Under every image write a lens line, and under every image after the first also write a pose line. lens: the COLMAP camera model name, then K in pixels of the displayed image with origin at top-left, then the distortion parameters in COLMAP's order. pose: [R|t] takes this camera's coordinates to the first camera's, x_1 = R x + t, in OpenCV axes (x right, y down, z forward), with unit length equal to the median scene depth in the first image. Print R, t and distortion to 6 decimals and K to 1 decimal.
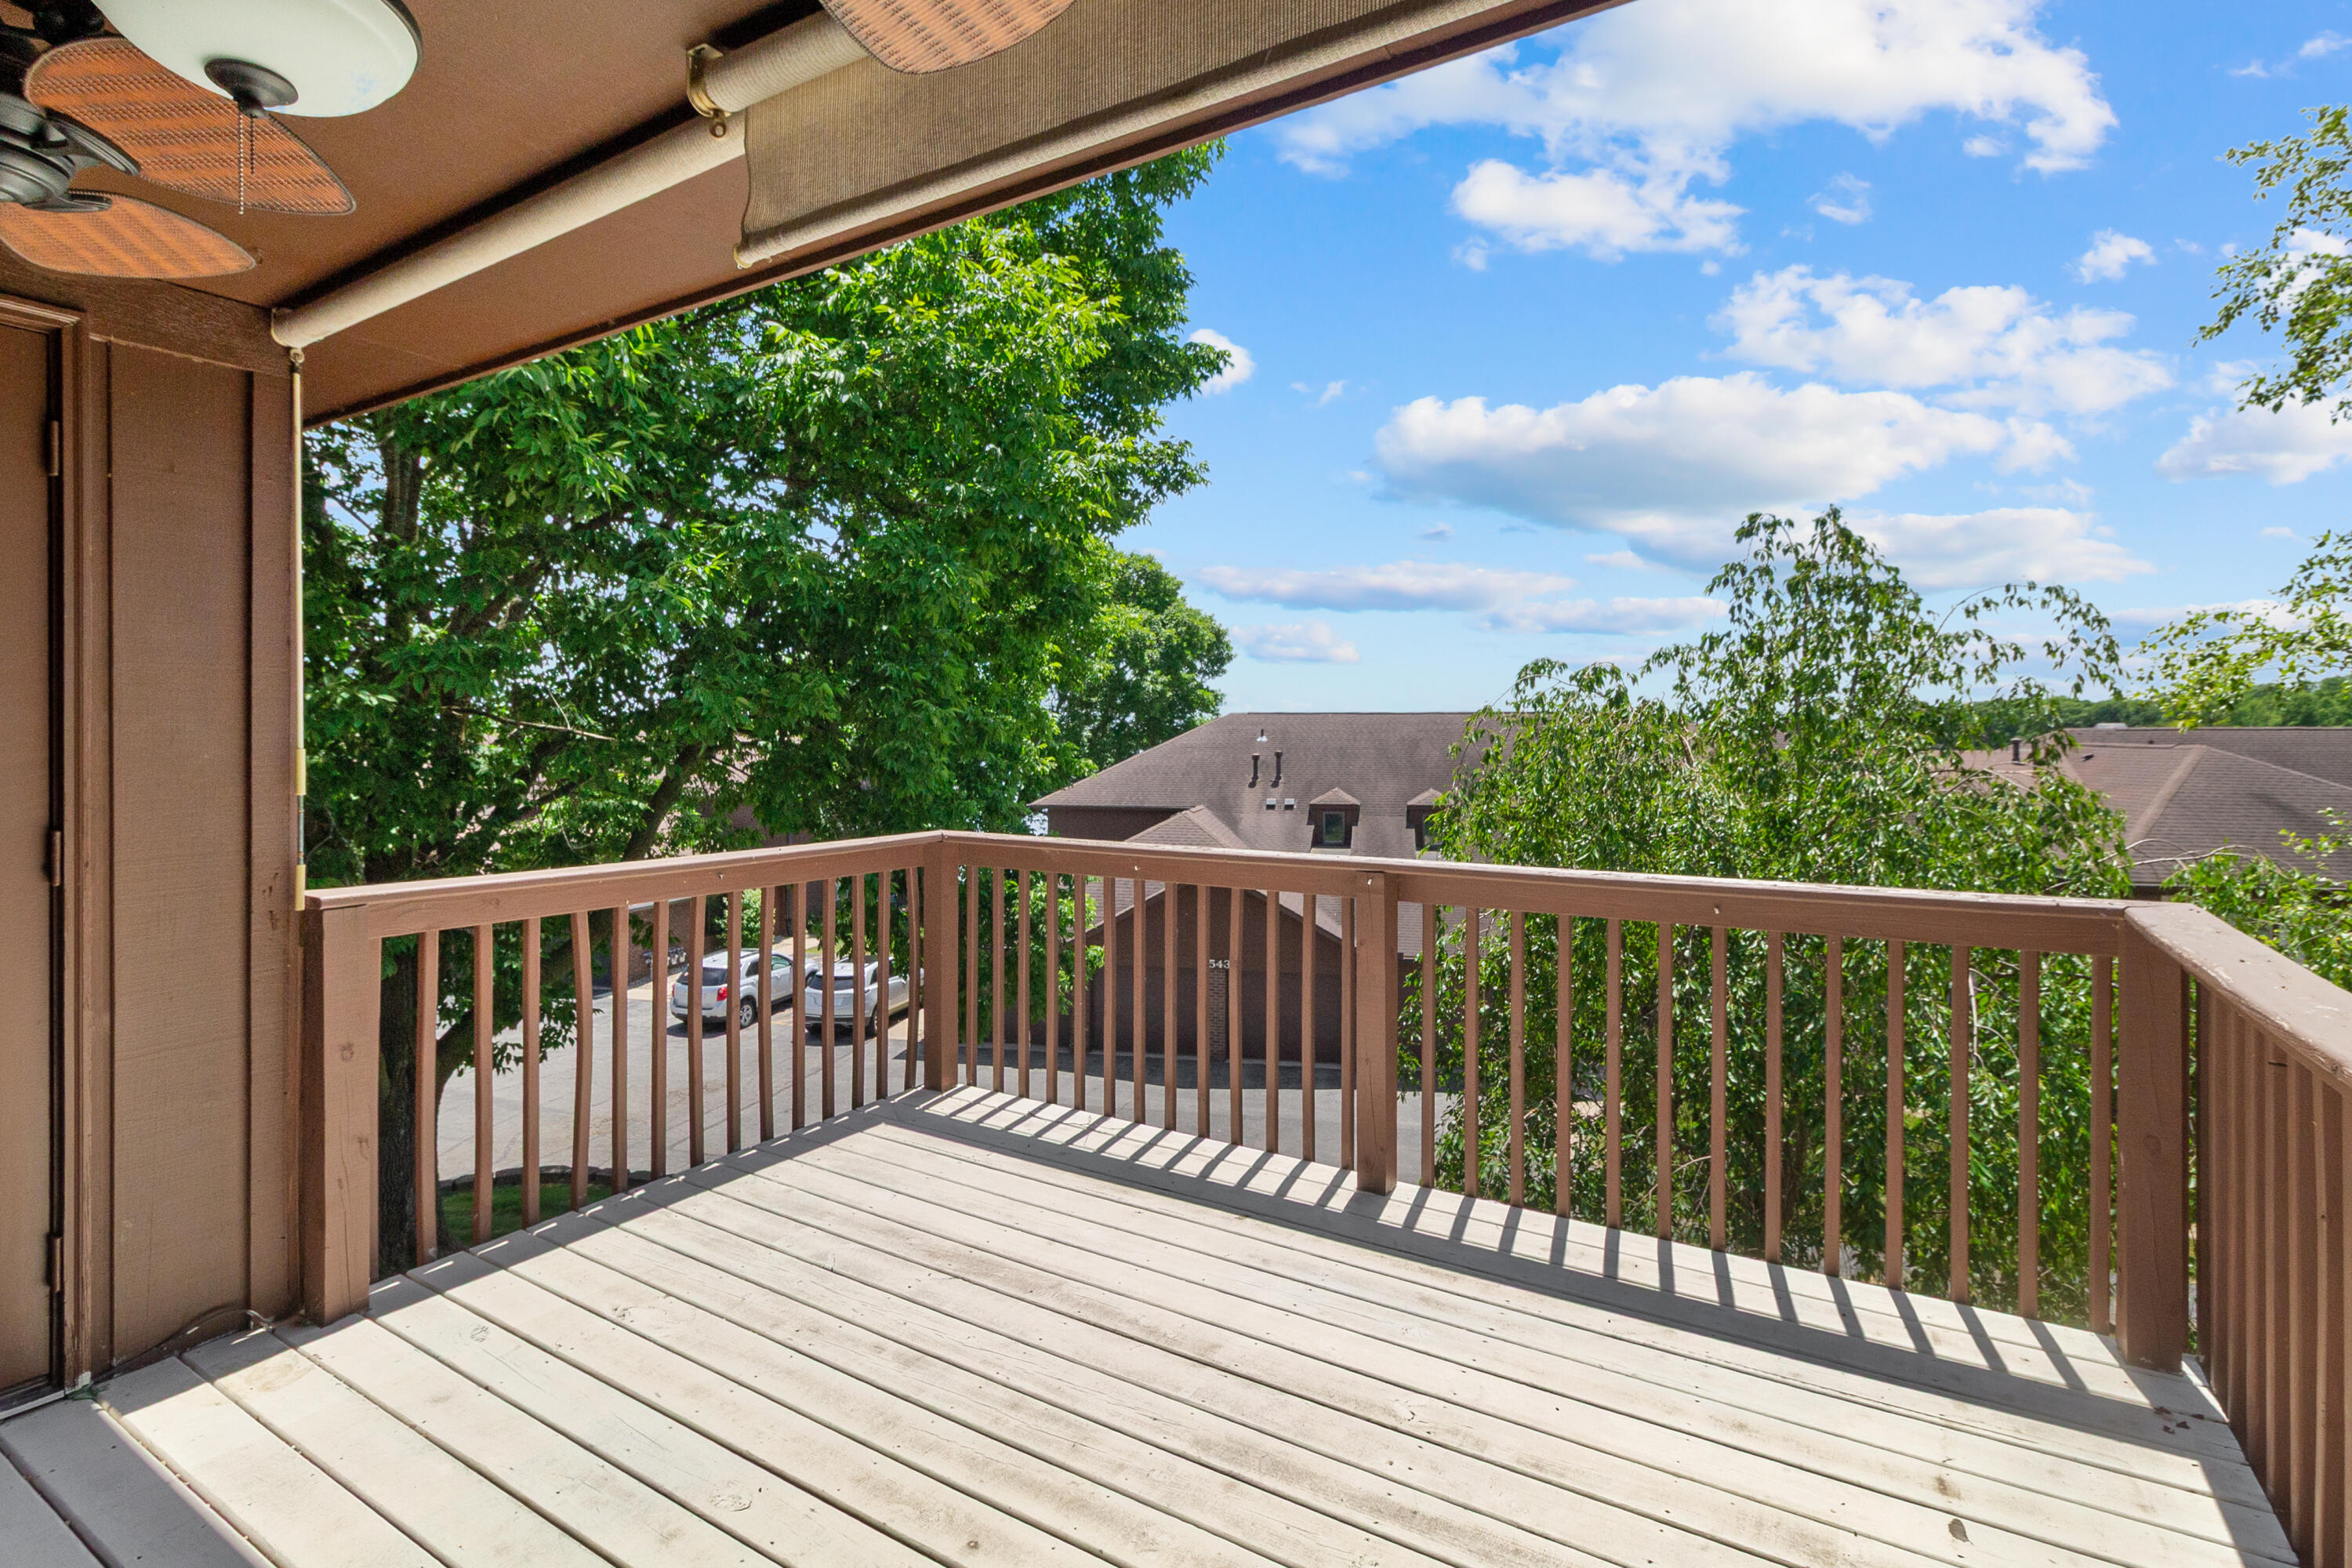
lens RADIAL K [[1134.1, 0, 1162.3], [0, 1134.1, 740.8], [0, 0, 1]] dist [0.009150, 0.000956]
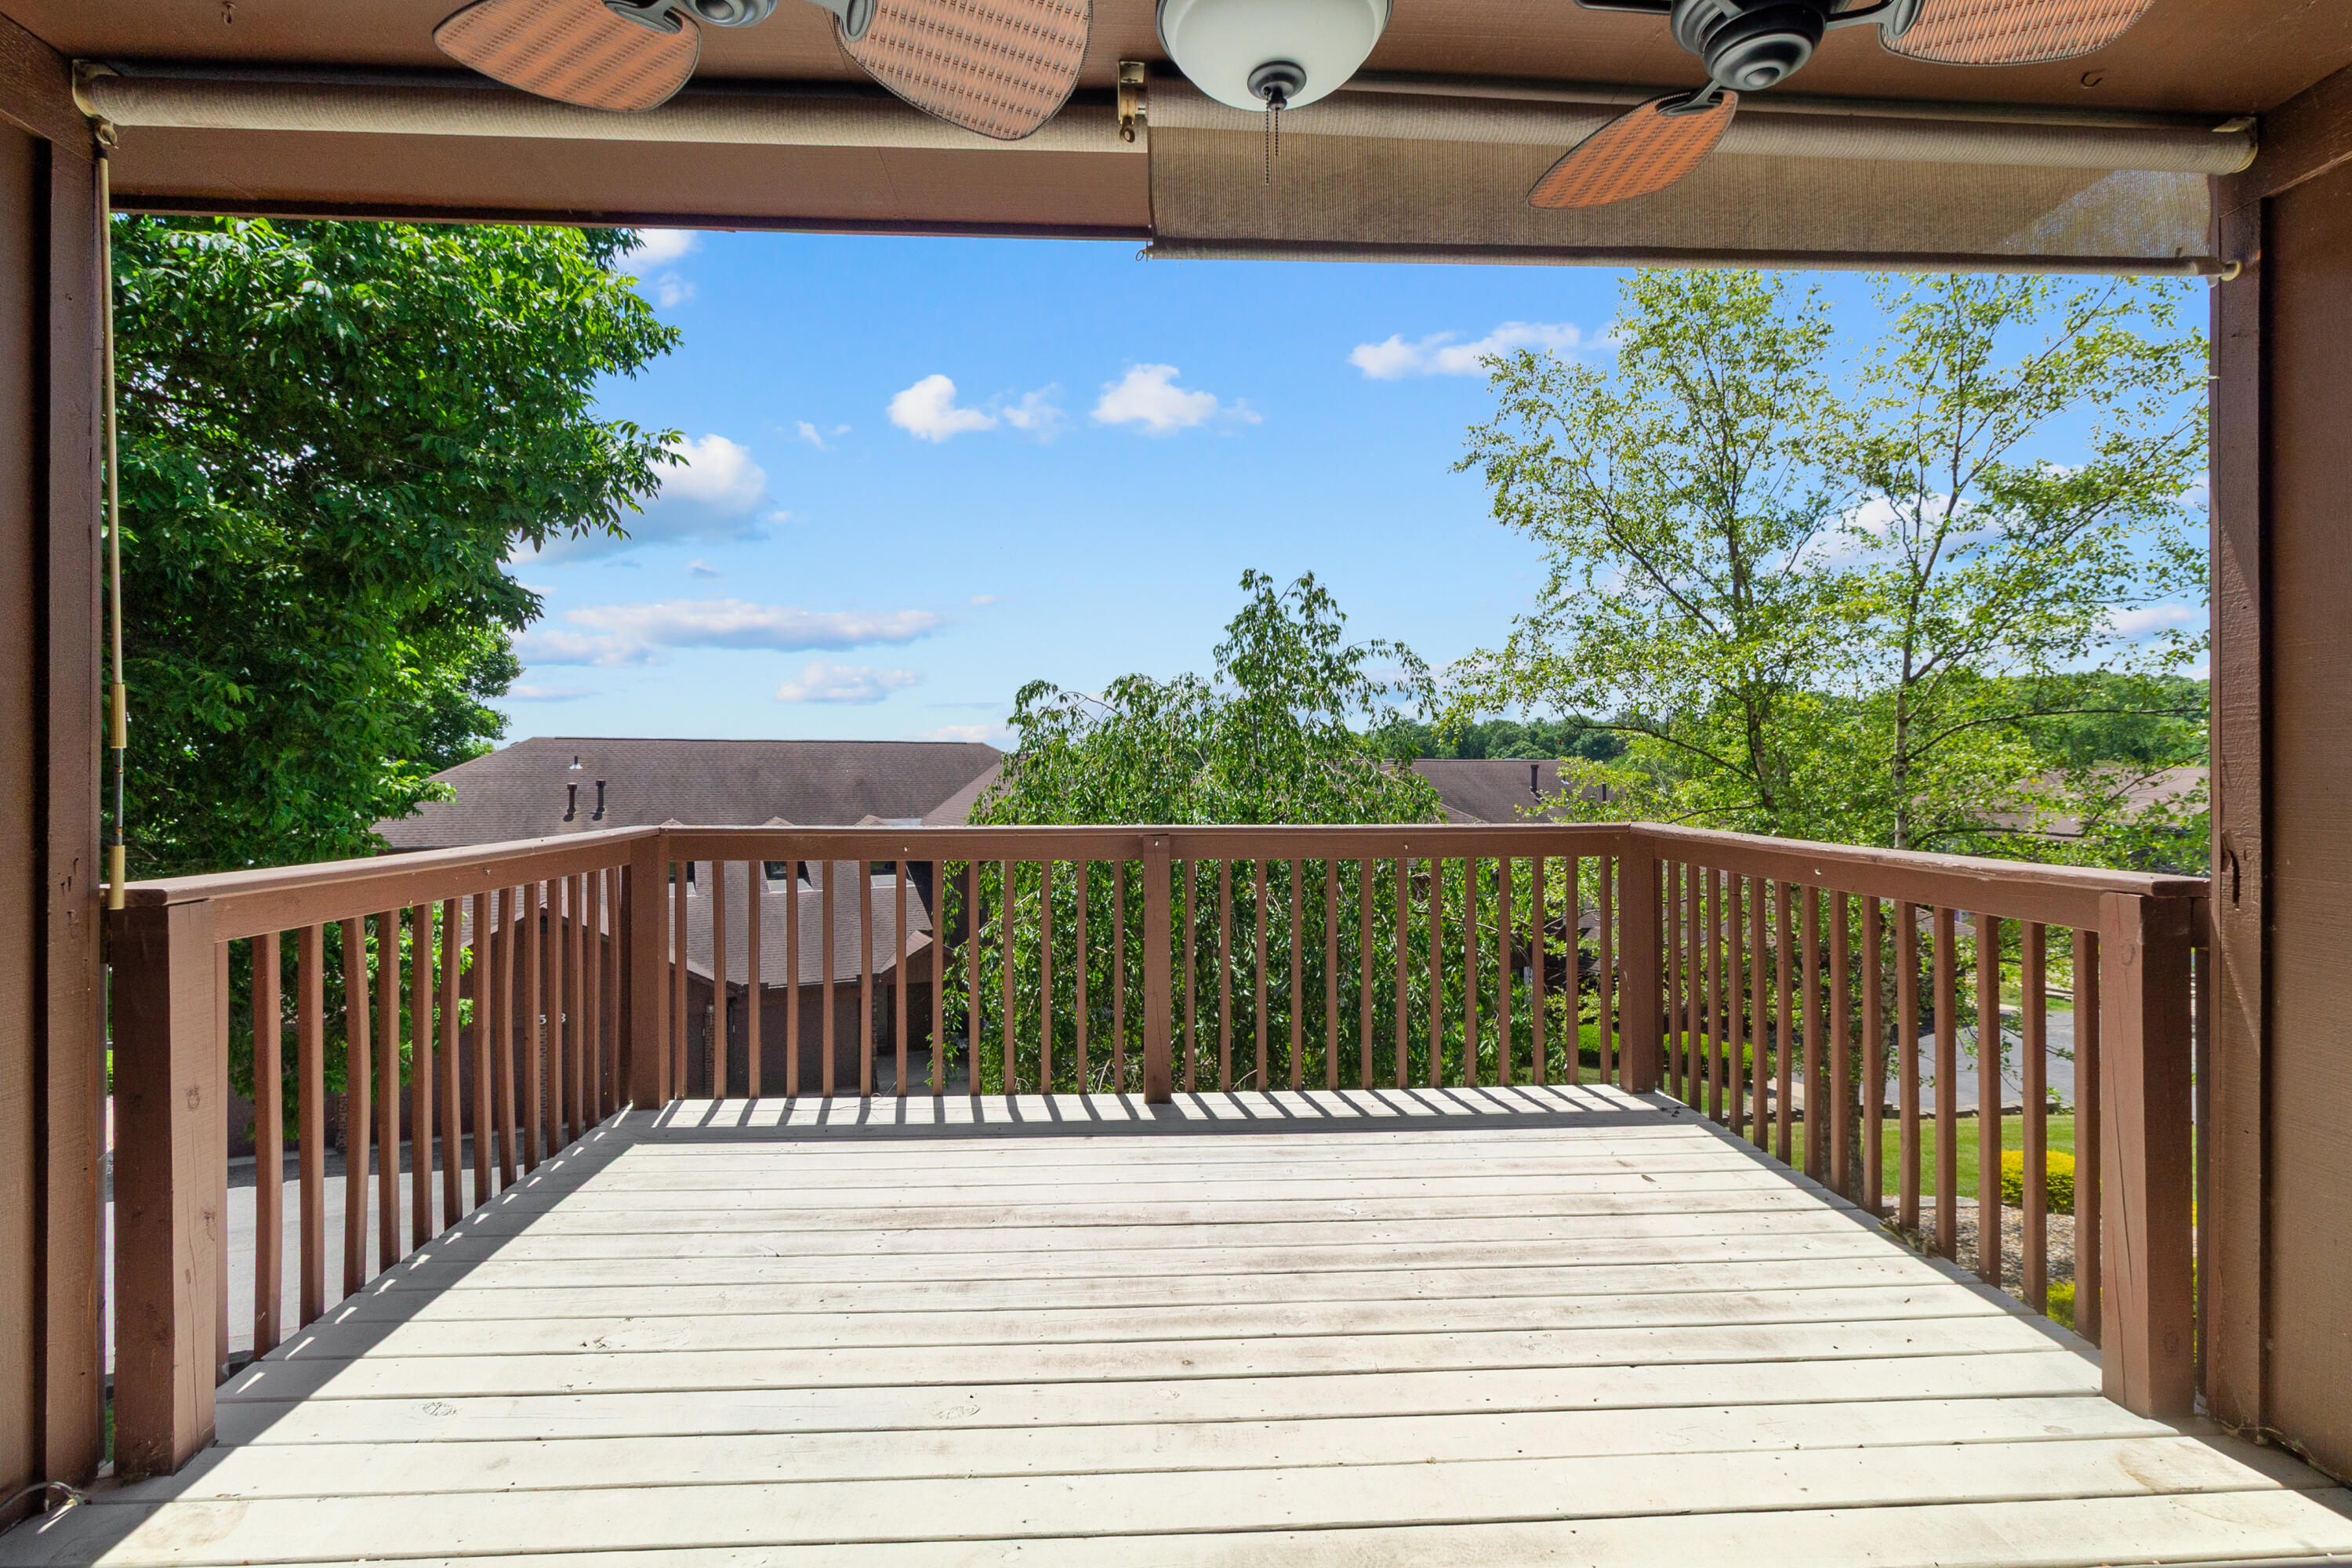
lens RADIAL K [[1134.1, 0, 1161.4], [0, 1134.1, 775.0], [0, 0, 1]] dist [0.009150, 0.000956]
pose [[0.814740, -0.001818, 0.579823, -0.519852], [0.002029, 0.999998, 0.000285, 0.052948], [-0.579823, 0.000944, 0.814742, 0.025907]]
